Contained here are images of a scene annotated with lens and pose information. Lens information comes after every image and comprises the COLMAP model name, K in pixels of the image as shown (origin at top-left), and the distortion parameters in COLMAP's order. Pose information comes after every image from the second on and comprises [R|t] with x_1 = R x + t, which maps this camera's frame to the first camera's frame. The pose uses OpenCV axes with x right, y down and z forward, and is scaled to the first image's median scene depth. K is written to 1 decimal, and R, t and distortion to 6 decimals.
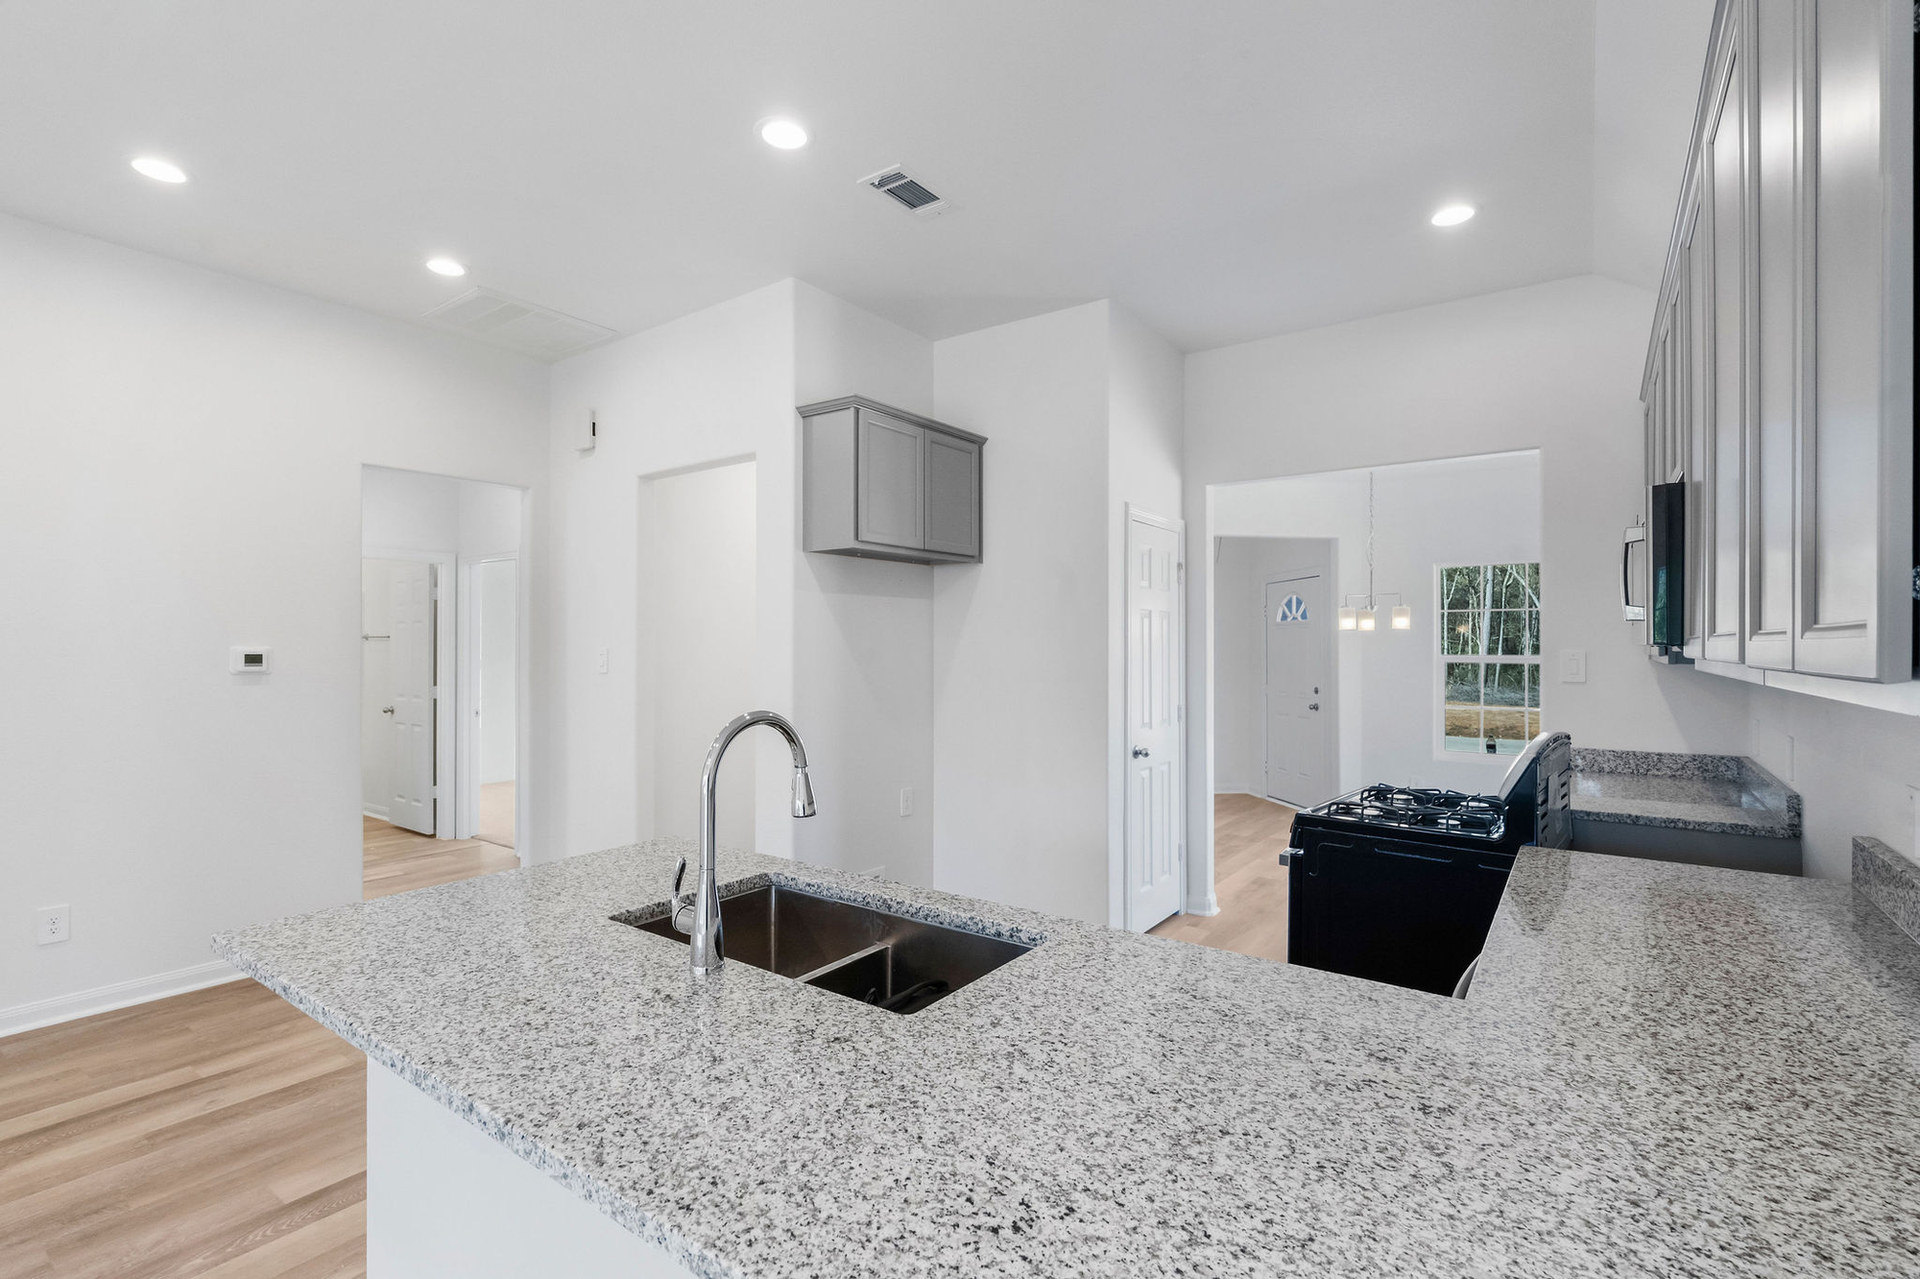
lens RADIAL K [[879.3, 0, 966.5], [0, 879.3, 637.8], [0, 0, 1]] dist [0.000669, 0.001340]
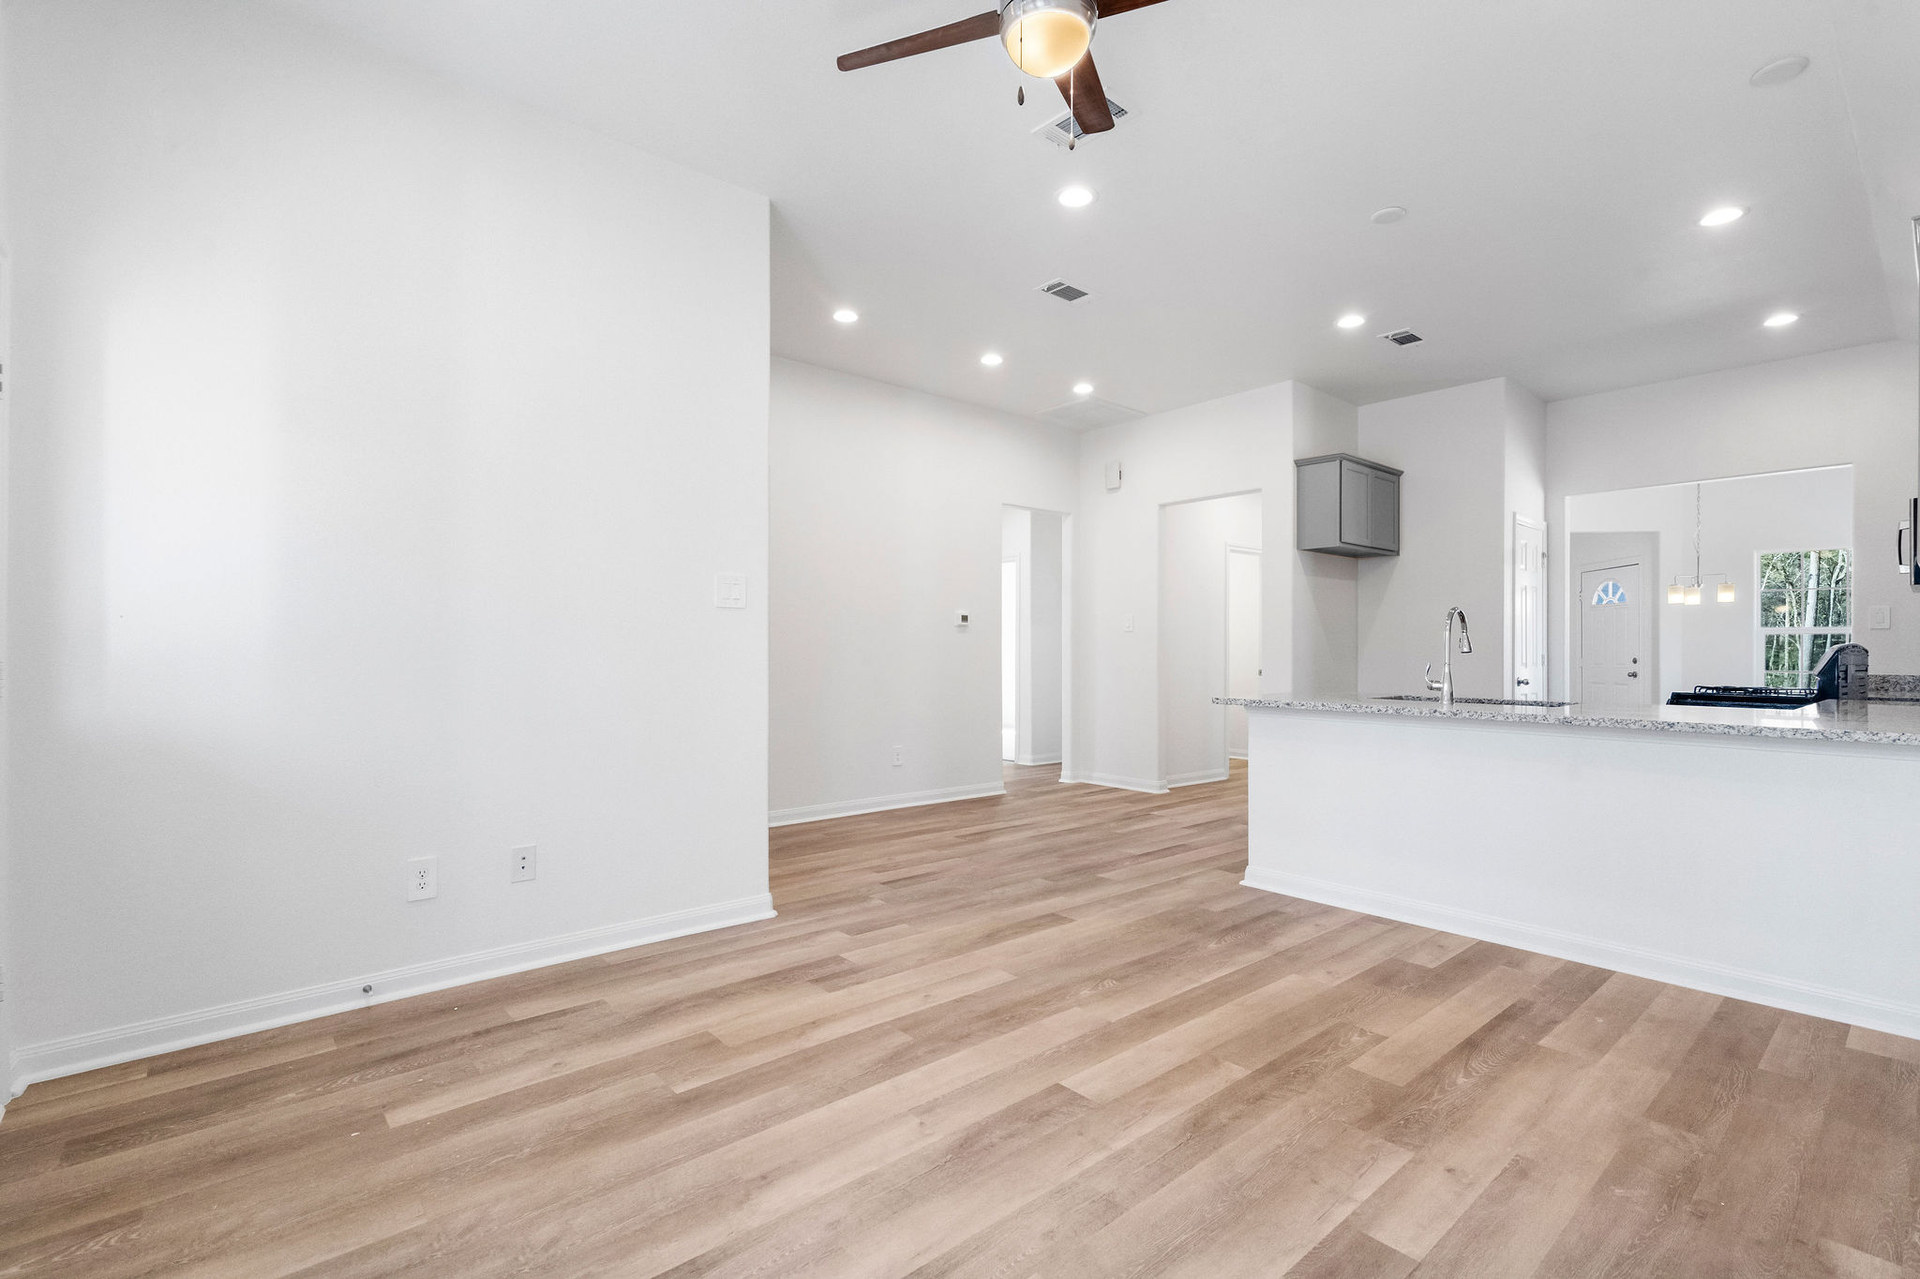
lens RADIAL K [[879.3, 0, 958.1], [0, 879.3, 646.1], [0, 0, 1]] dist [0.000669, 0.001340]
pose [[0.972733, 0.002523, -0.231914, -0.362161], [-0.002166, 0.999996, 0.001794, 0.066787], [0.231917, -0.001243, 0.972735, -0.618428]]
